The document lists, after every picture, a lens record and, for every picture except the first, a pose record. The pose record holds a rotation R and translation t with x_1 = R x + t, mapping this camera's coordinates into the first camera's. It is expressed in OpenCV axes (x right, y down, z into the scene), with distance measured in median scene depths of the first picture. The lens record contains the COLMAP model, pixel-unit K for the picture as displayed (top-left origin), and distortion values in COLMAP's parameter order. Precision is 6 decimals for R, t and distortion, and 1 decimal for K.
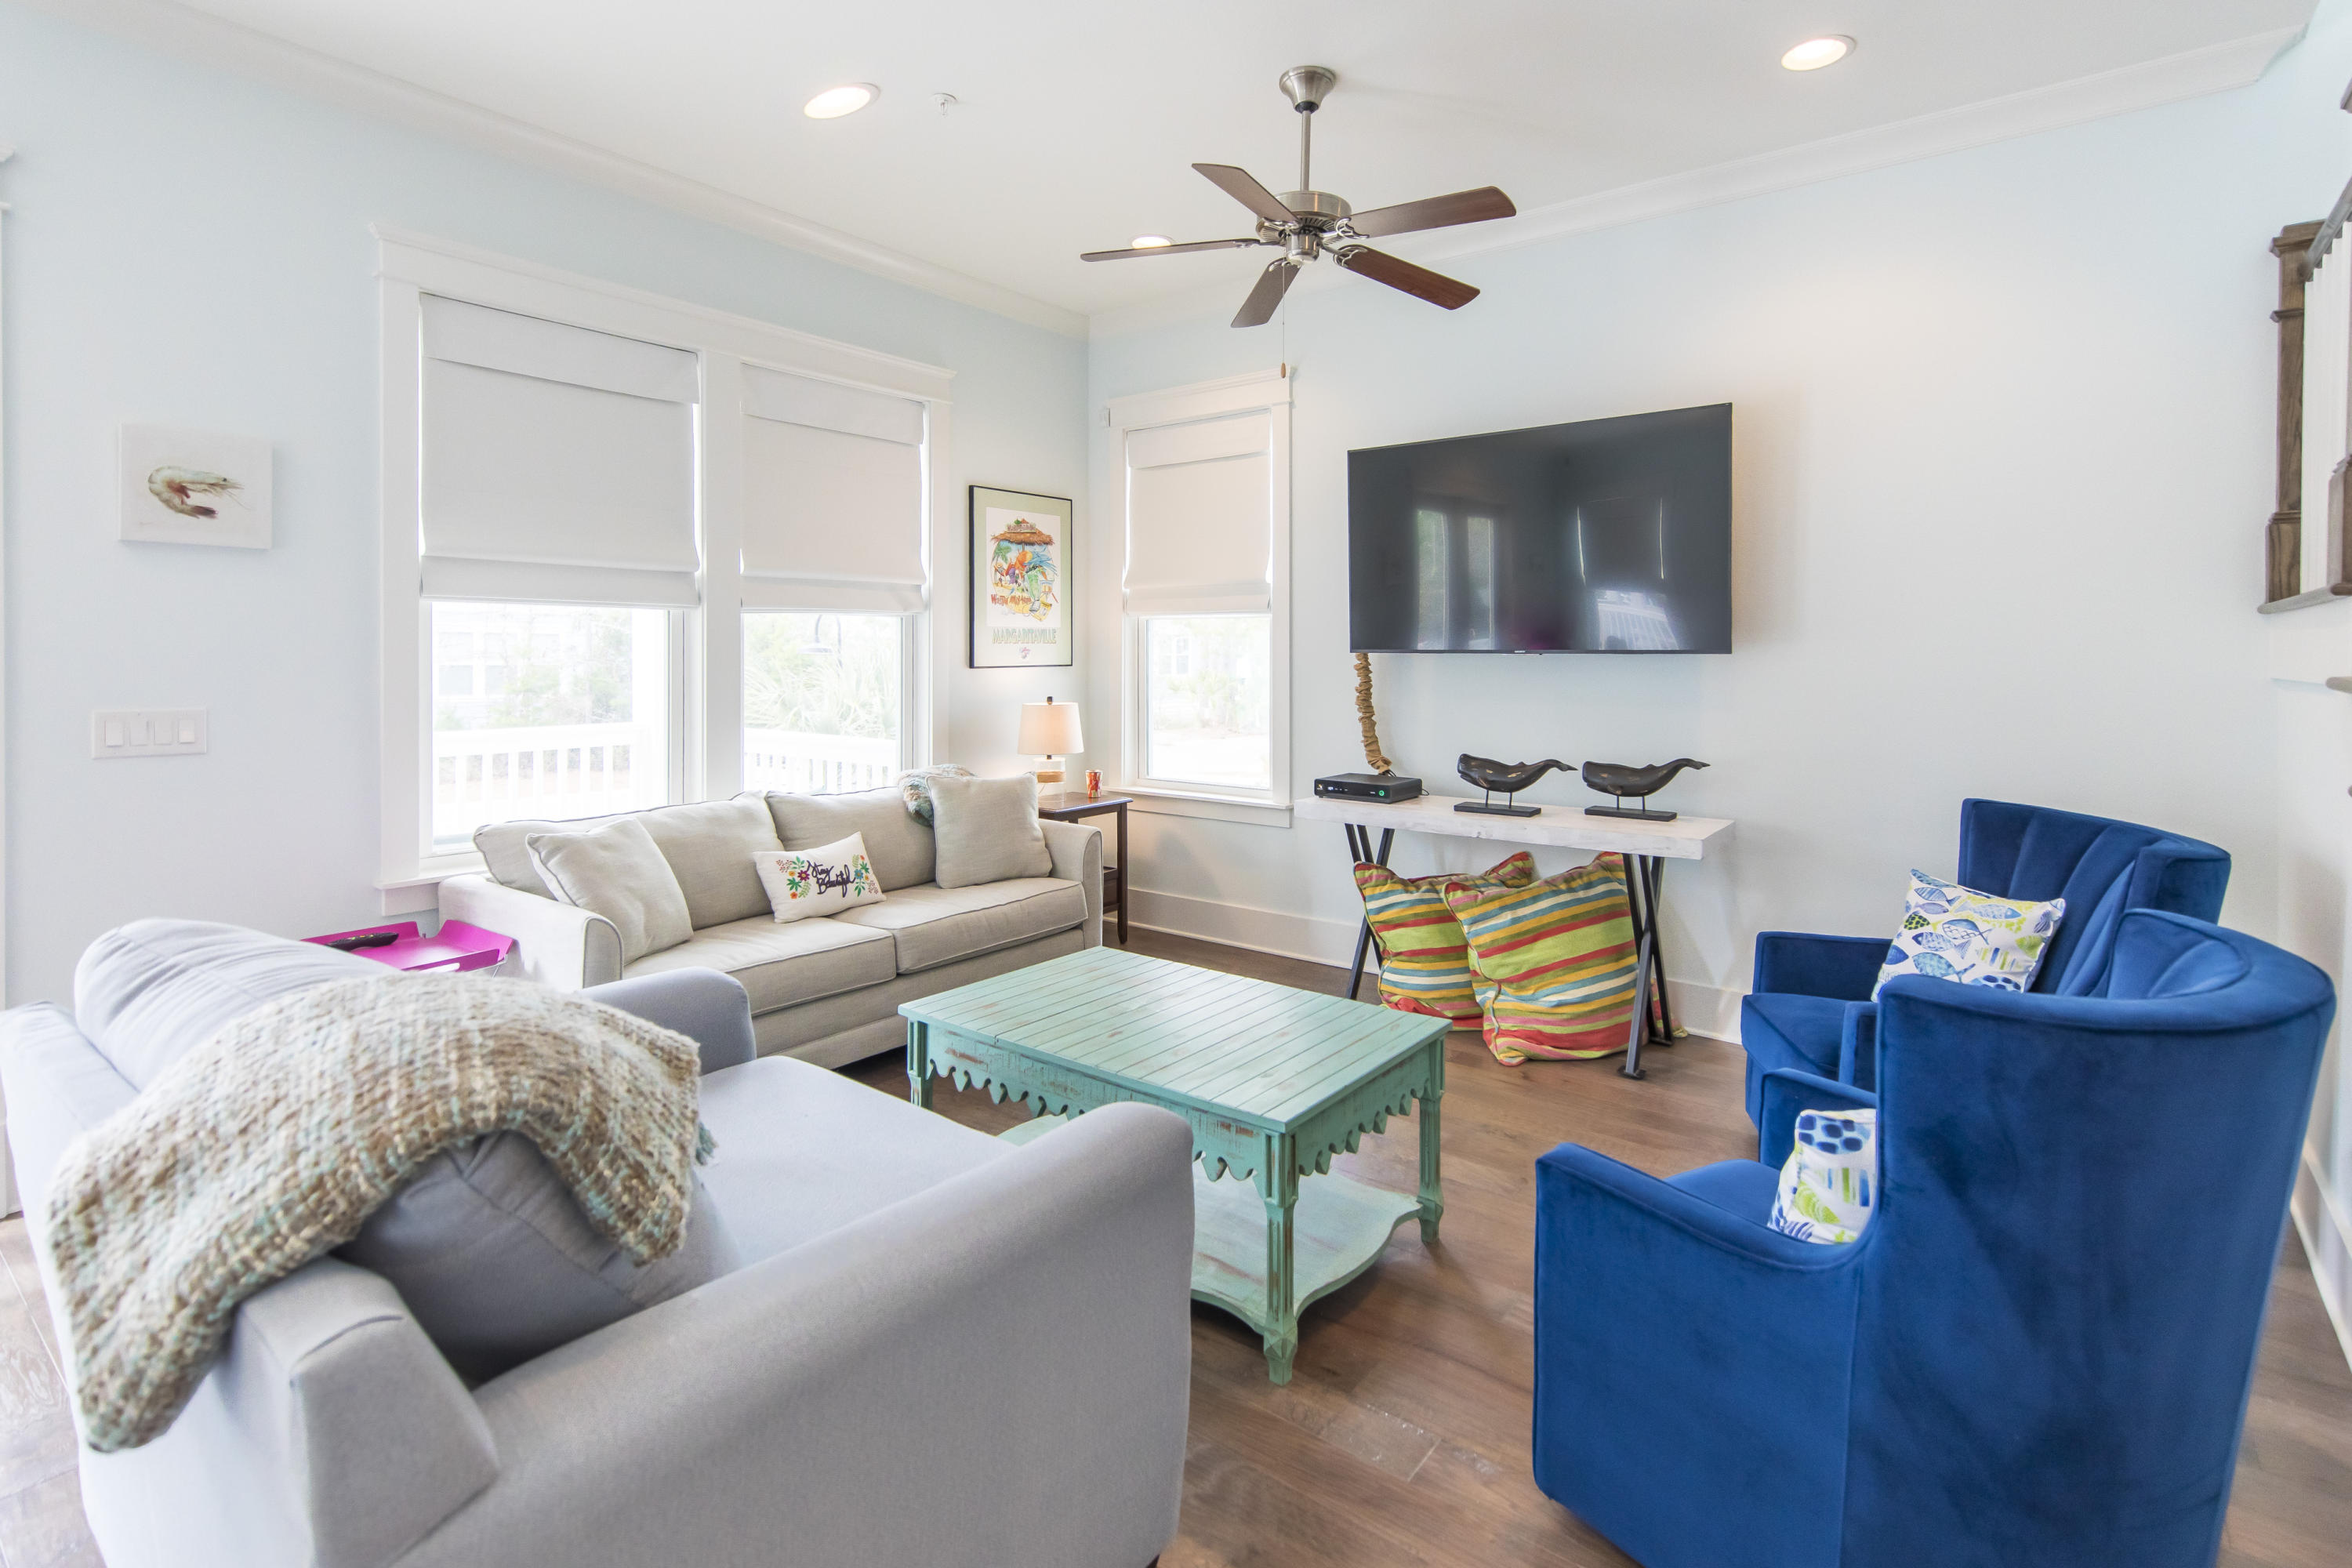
lens RADIAL K [[1124.2, 0, 1184.6], [0, 1124.2, 640.1], [0, 0, 1]] dist [0.002378, 0.000439]
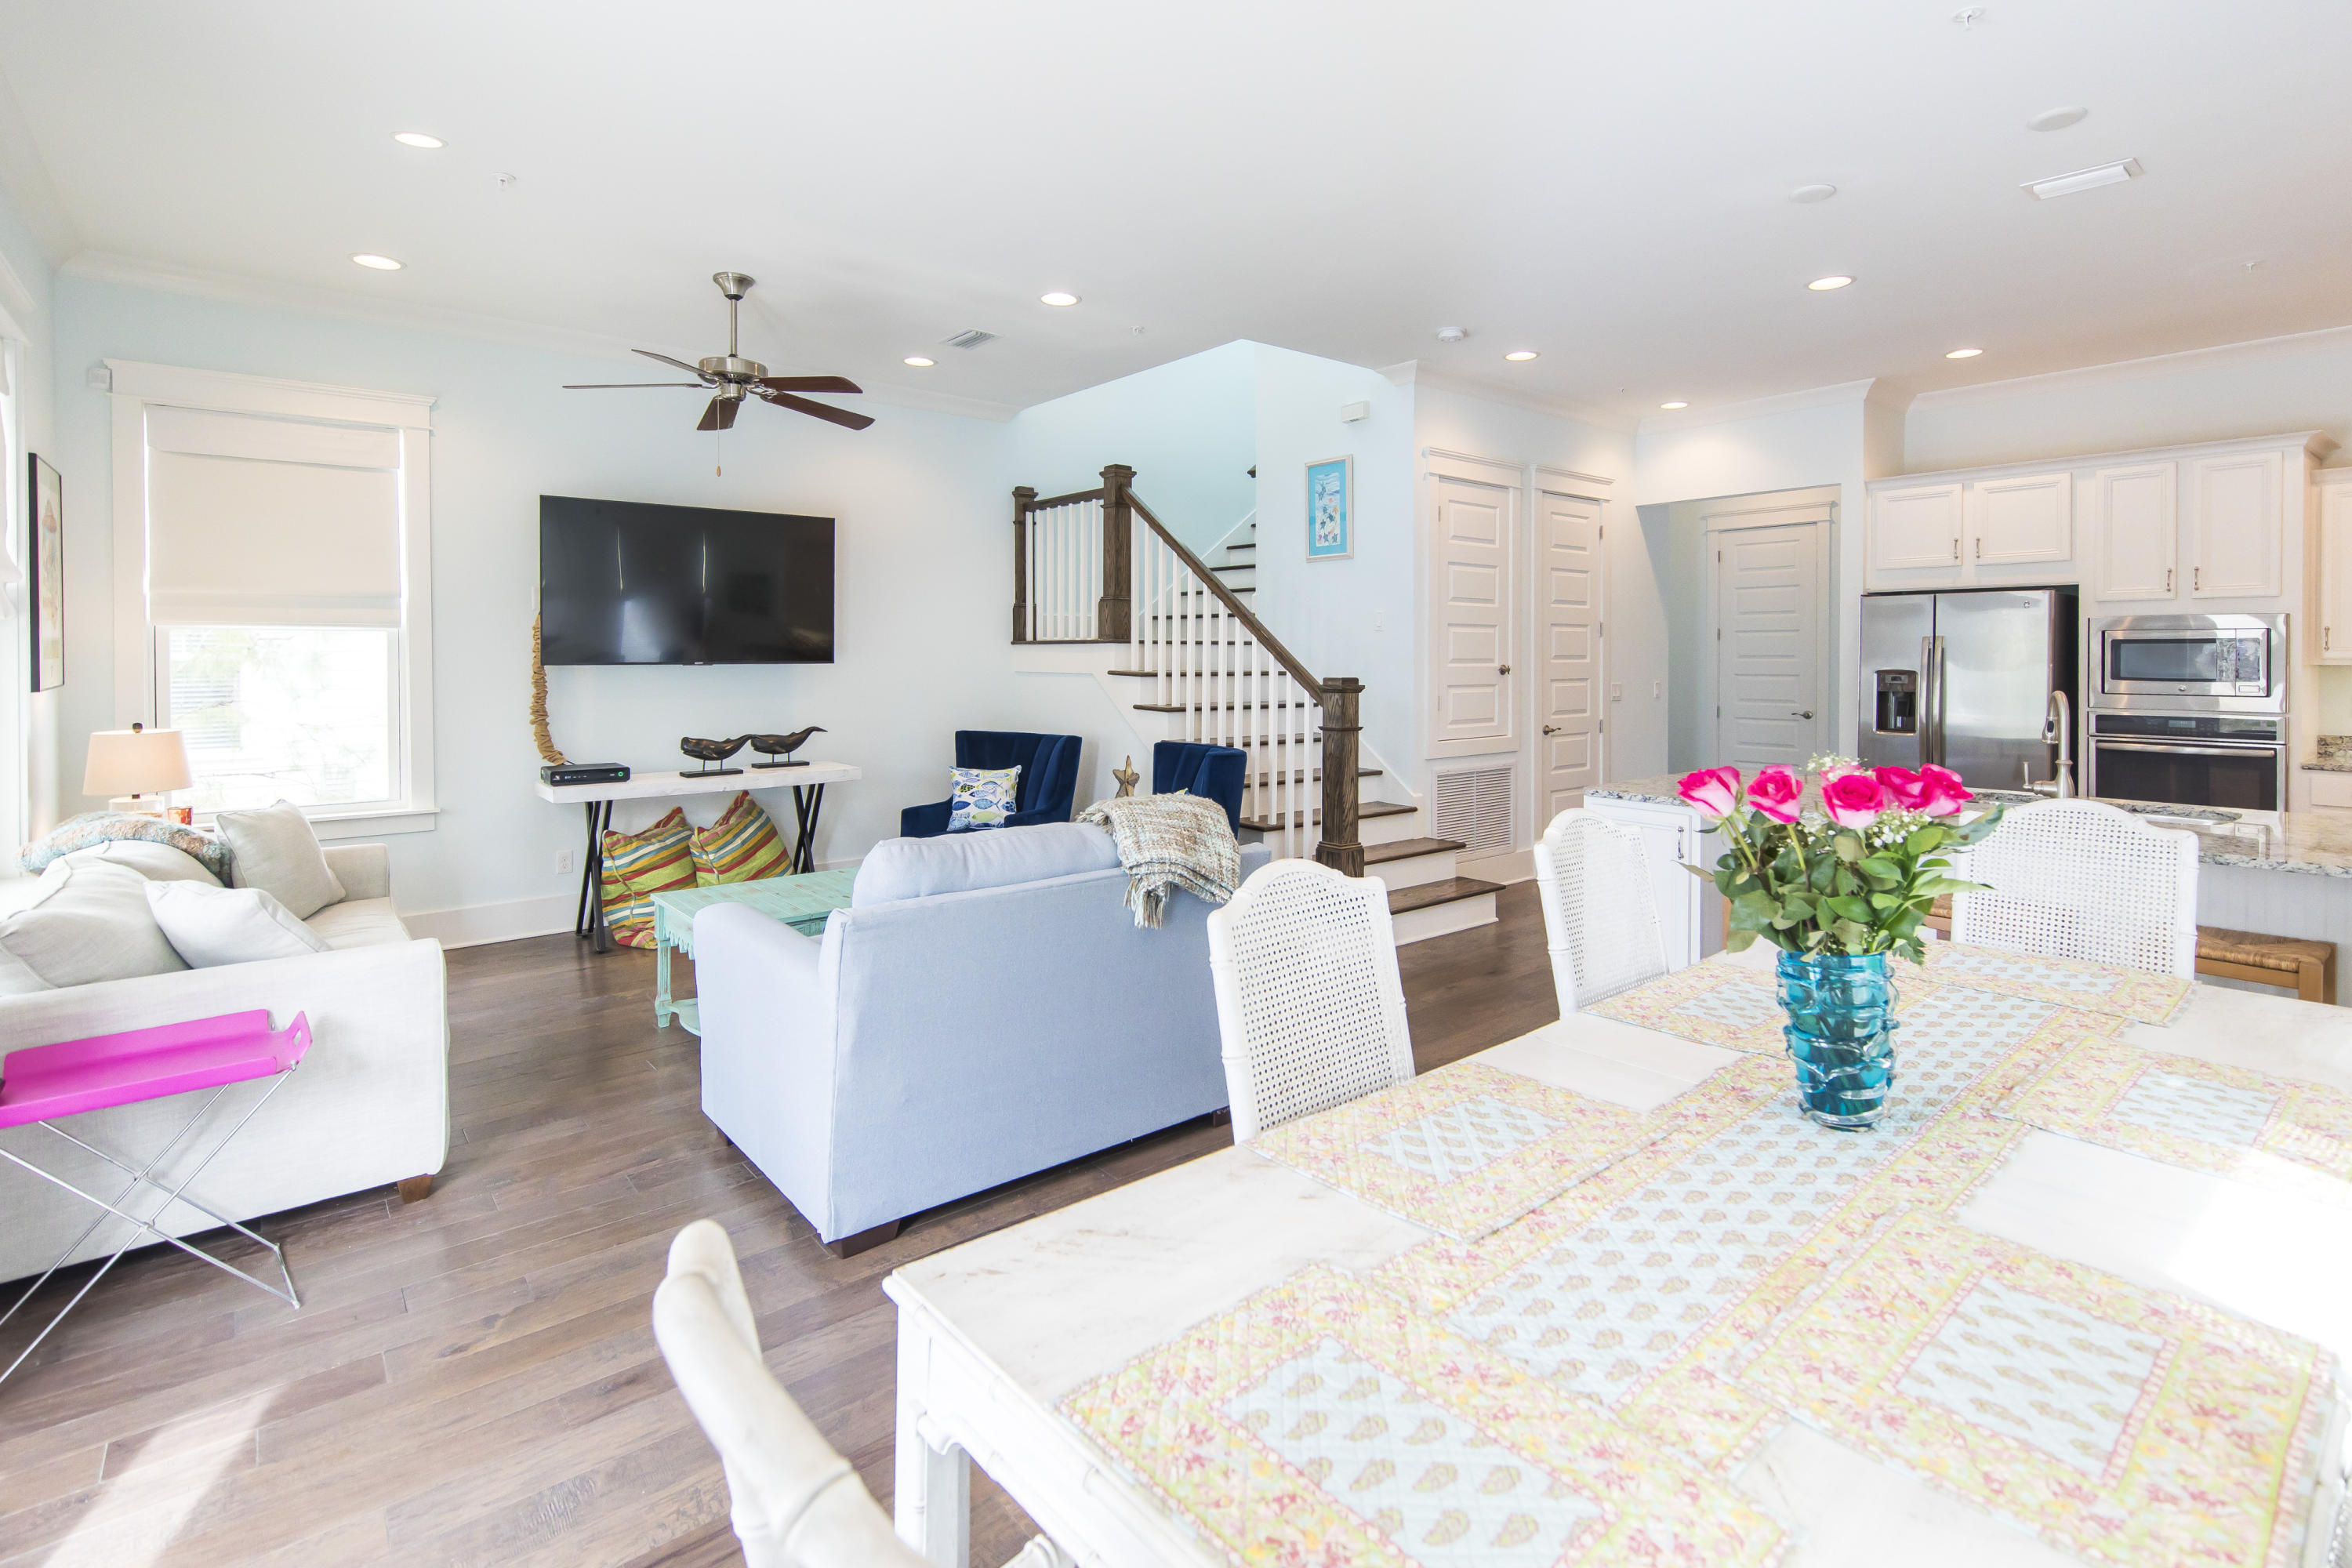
lens RADIAL K [[1124.2, 0, 1184.6], [0, 1124.2, 640.1], [0, 0, 1]] dist [0.002378, 0.000439]
pose [[0.223931, 0.009310, 0.974560, -0.913092], [-0.007152, 0.999943, -0.007909, -0.011311], [-0.974579, -0.005199, 0.223985, 0.081414]]
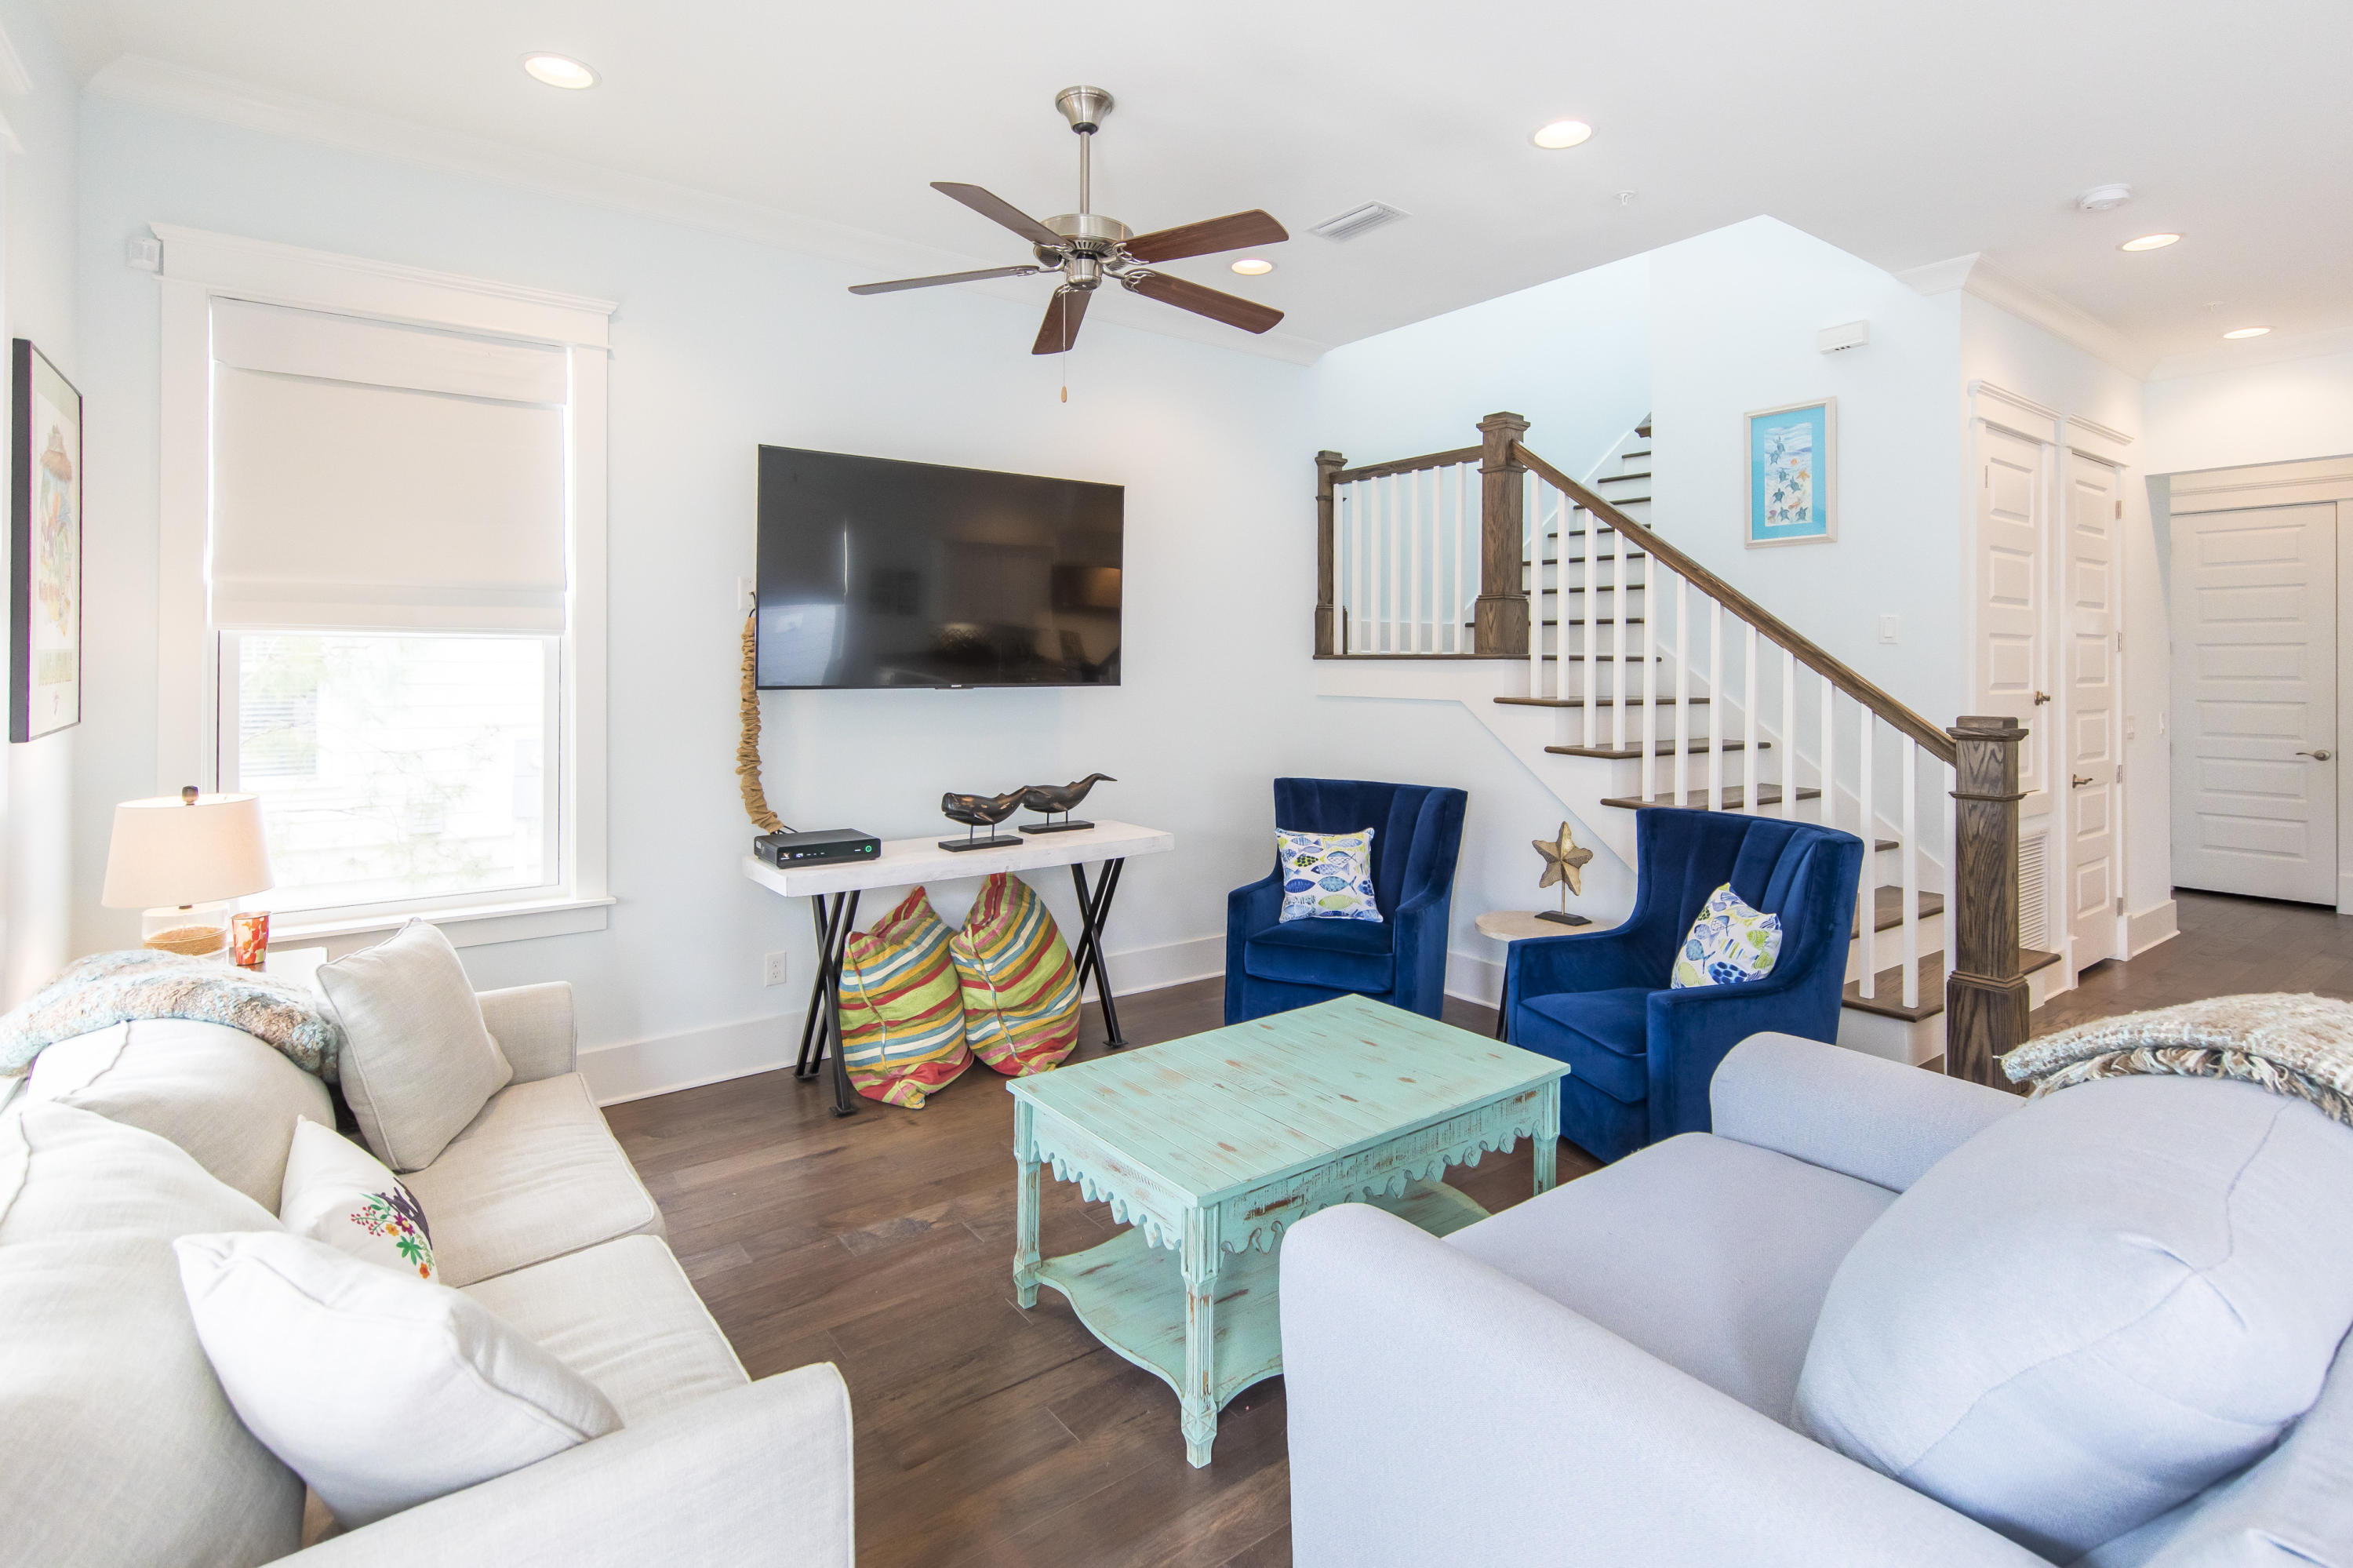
lens RADIAL K [[1145.1, 0, 1187.1], [0, 1145.1, 628.2], [0, 0, 1]] dist [0.002987, 0.000632]
pose [[0.265474, 0.027793, 0.963717, -0.617184], [-0.010770, 0.999608, -0.025861, -0.016510], [-0.964058, -0.003513, 0.265669, 0.505443]]
